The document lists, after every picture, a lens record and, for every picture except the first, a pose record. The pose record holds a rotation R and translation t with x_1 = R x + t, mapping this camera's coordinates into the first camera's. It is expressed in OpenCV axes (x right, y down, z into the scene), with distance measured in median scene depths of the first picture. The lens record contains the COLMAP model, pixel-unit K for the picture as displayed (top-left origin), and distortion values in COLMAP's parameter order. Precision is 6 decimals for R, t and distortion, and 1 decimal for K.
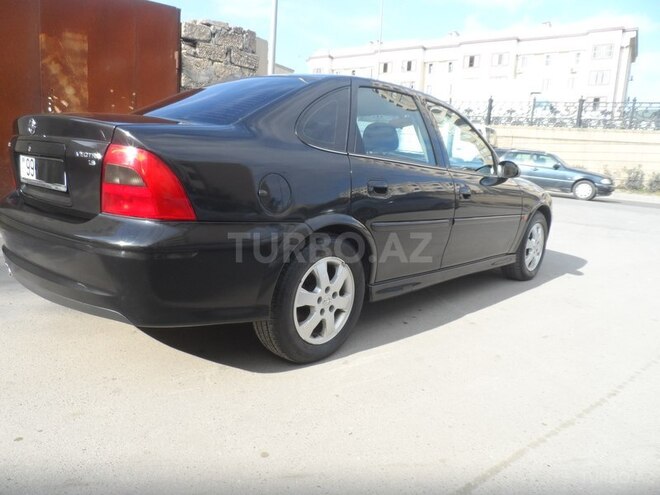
lens RADIAL K [[505.5, 0, 333.9], [0, 505.5, 245.8], [0, 0, 1]] dist [-0.016242, 0.007672]
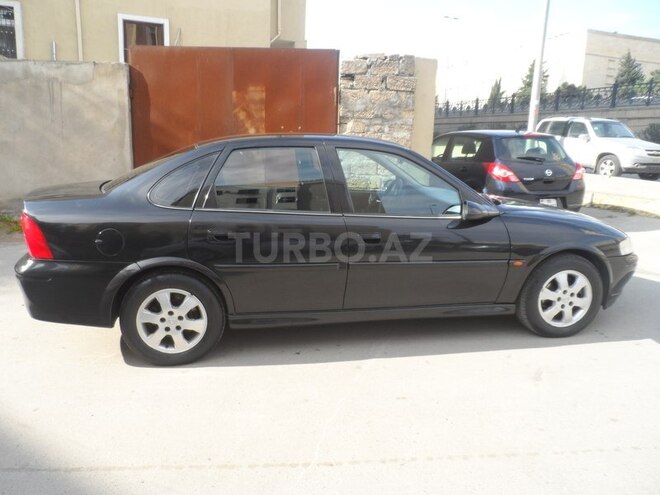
lens RADIAL K [[505.5, 0, 331.4], [0, 505.5, 244.9], [0, 0, 1]] dist [-0.016242, 0.007672]
pose [[0.784353, 0.072181, -0.616101, 0.425569], [-0.064904, 0.997305, 0.034213, -0.062508], [0.616910, 0.013153, 0.786924, 0.083787]]
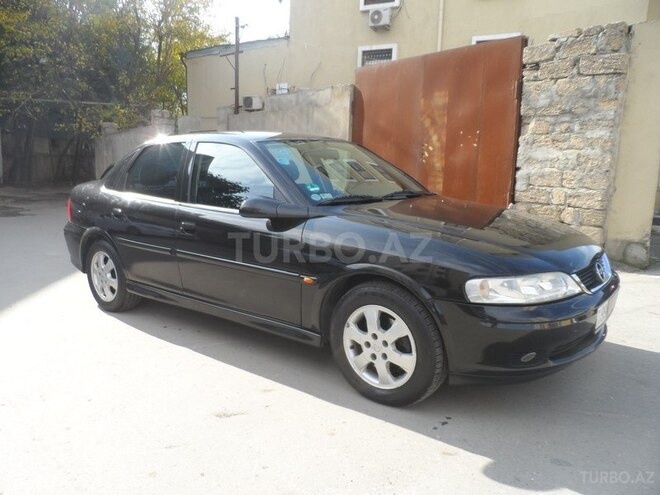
lens RADIAL K [[505.5, 0, 331.6], [0, 505.5, 250.2], [0, 0, 1]] dist [-0.016242, 0.007672]
pose [[0.048166, 0.110844, -0.992670, 0.672953], [-0.156978, 0.982313, 0.102070, -0.109193], [0.986427, 0.150911, 0.064714, 0.636745]]
